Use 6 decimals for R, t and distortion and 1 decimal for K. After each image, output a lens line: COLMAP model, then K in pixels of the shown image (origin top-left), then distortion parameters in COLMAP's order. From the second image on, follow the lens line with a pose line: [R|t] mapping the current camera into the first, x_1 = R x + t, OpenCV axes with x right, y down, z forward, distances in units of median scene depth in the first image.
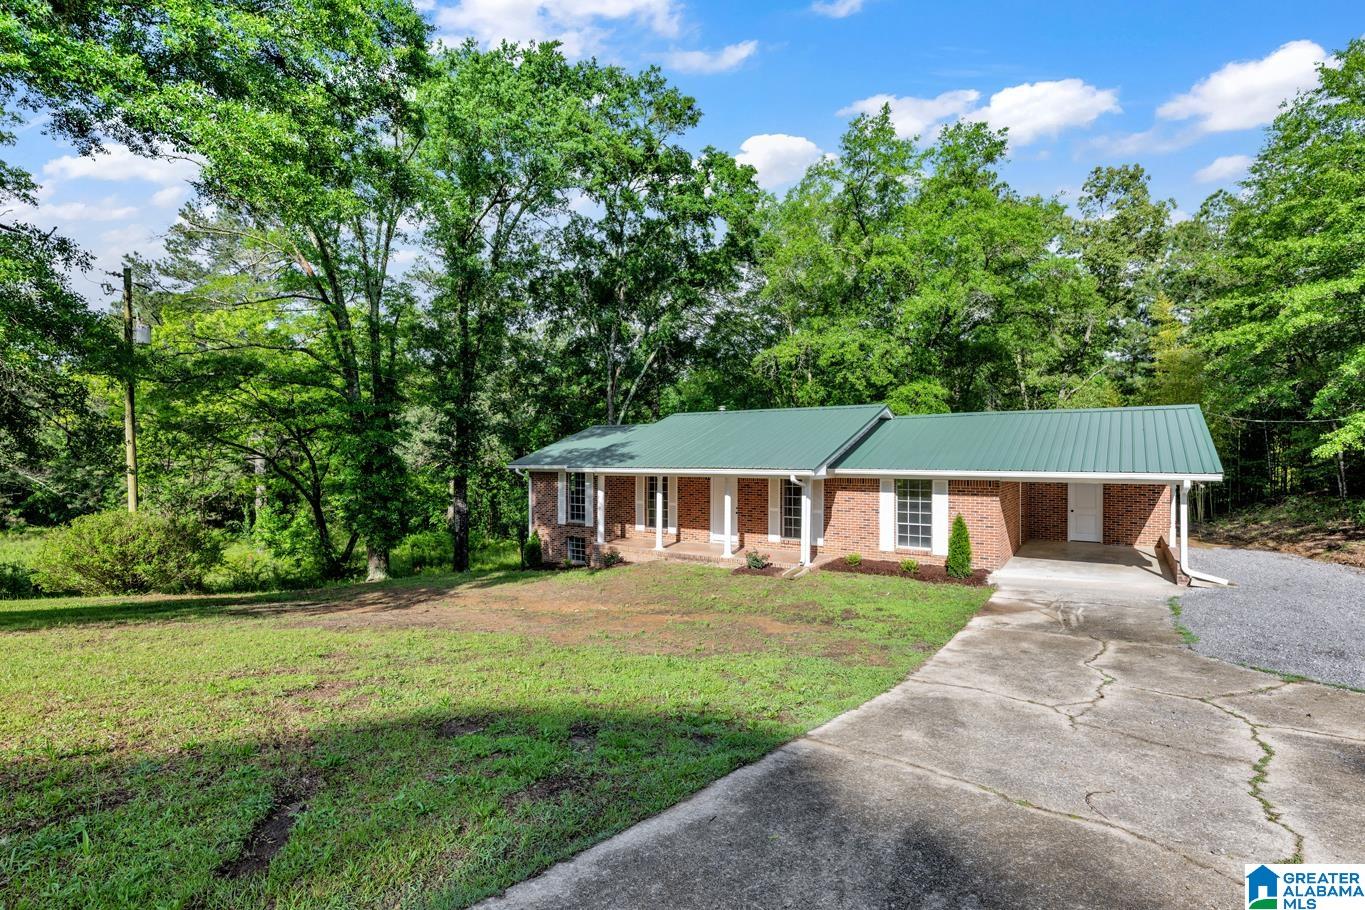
lens RADIAL K [[641.5, 0, 683.8], [0, 641.5, 459.4], [0, 0, 1]] dist [0.002500, -0.000036]
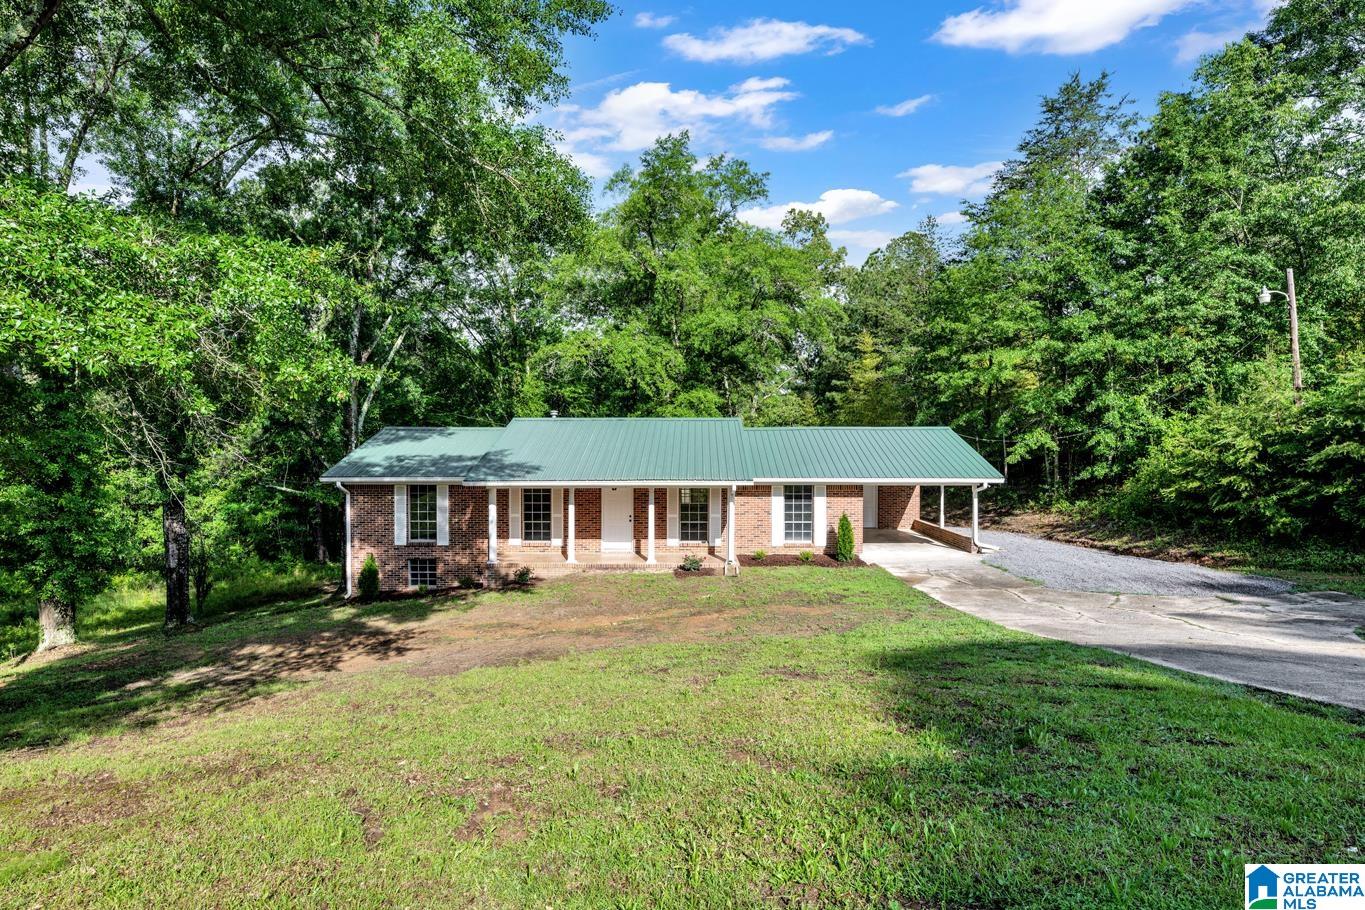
lens RADIAL K [[746.2, 0, 680.8], [0, 746.2, 452.8], [0, 0, 1]] dist [0.002039, 0.000378]
pose [[0.839797, -0.005150, 0.542876, -0.532343], [0.003286, 0.999985, 0.004404, -0.033121], [-0.542890, -0.001914, 0.839801, -0.059455]]
